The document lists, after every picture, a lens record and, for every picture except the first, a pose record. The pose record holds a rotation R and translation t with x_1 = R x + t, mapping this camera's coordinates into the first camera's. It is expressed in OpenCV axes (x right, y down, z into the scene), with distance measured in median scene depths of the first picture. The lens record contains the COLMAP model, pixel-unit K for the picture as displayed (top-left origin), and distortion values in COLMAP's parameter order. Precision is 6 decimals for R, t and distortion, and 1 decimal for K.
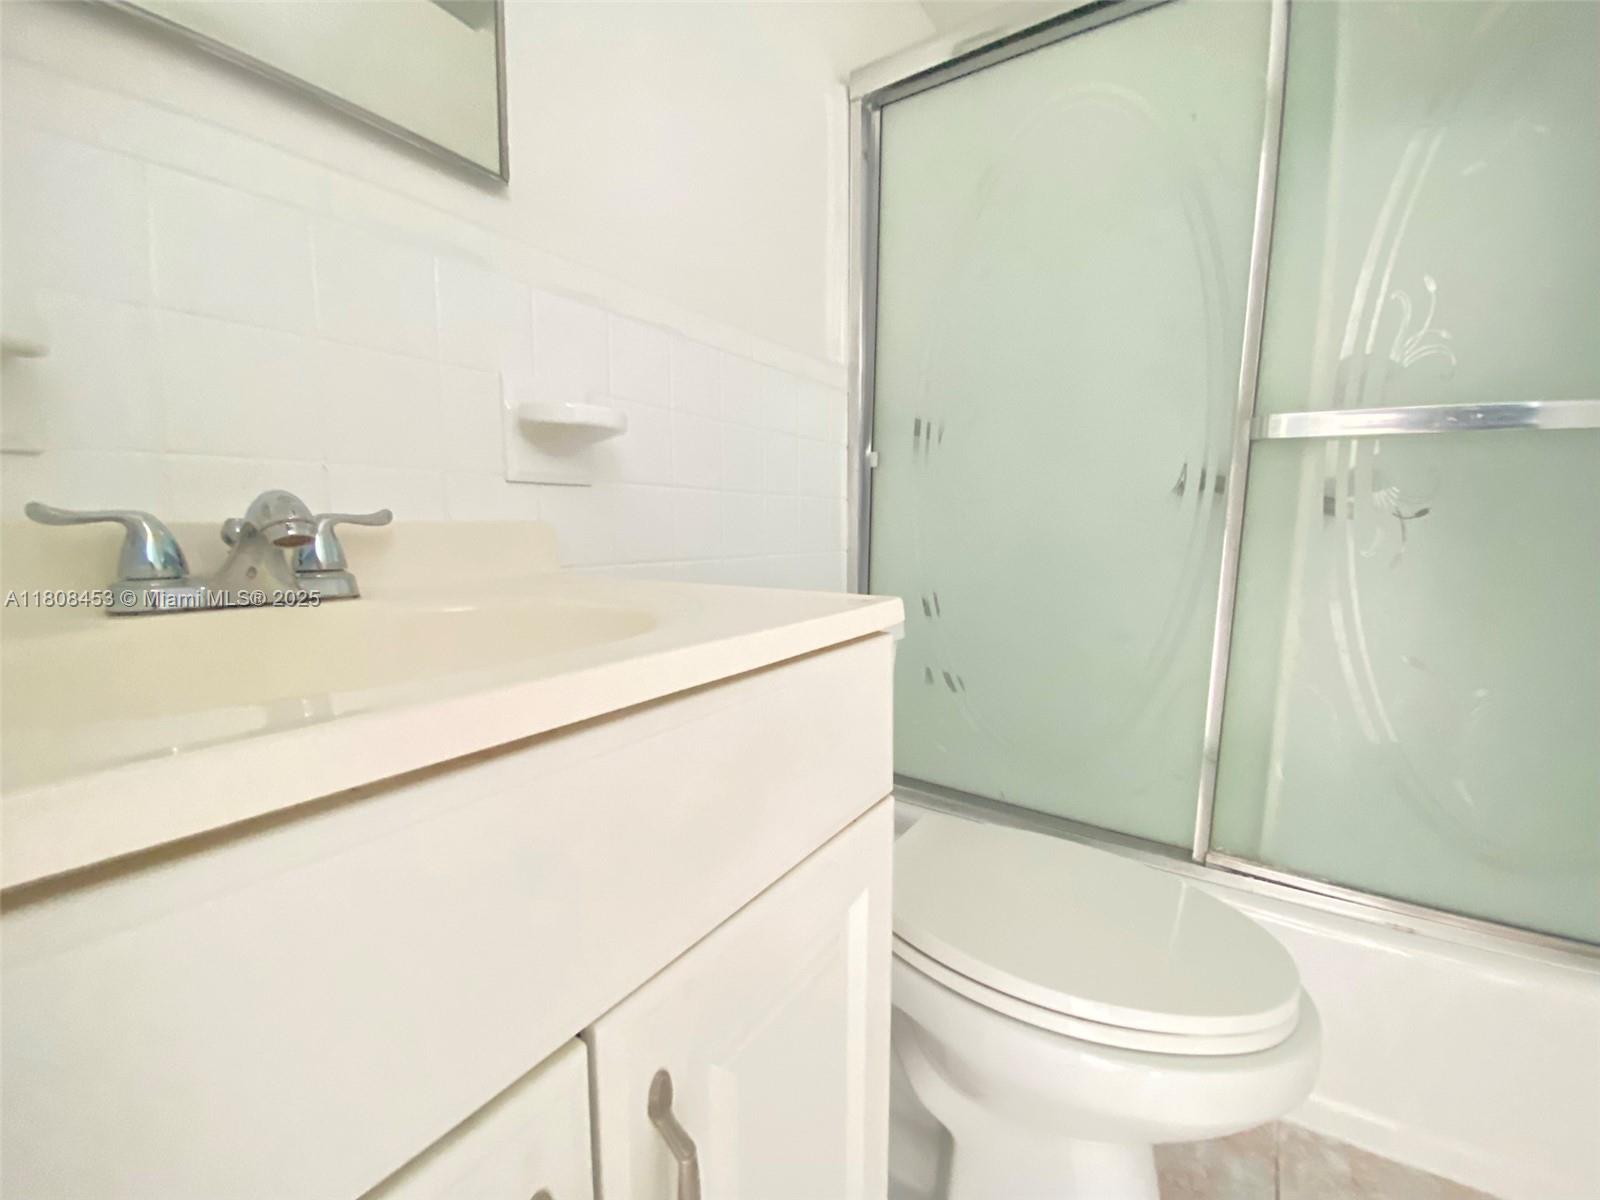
lens RADIAL K [[653.9, 0, 794.8], [0, 653.9, 595.4], [0, 0, 1]] dist [0.003124, -0.014379]
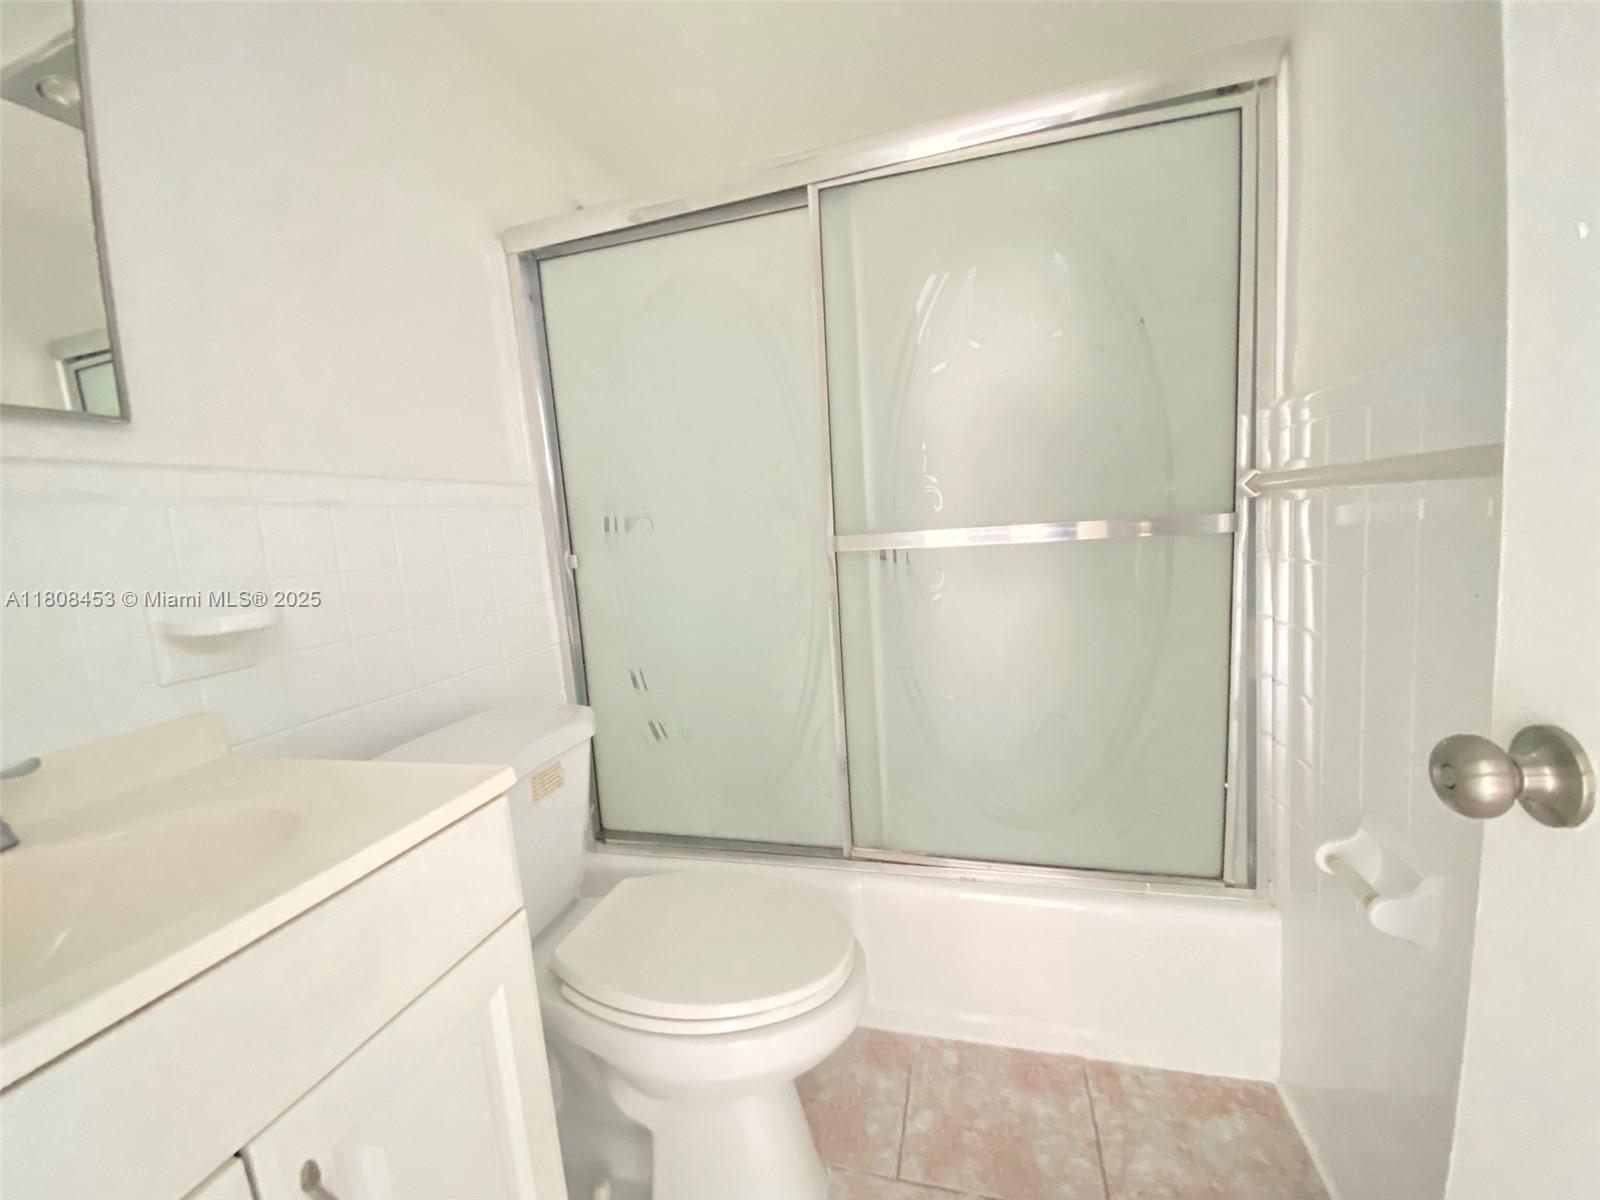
lens RADIAL K [[653.9, 0, 800.9], [0, 653.9, 596.1], [0, 0, 1]] dist [0.003124, -0.014379]
pose [[0.945151, -0.112706, 0.306574, 0.251649], [0.115082, 0.993302, 0.010376, -0.207391], [-0.305690, 0.025475, 0.951790, -0.357932]]
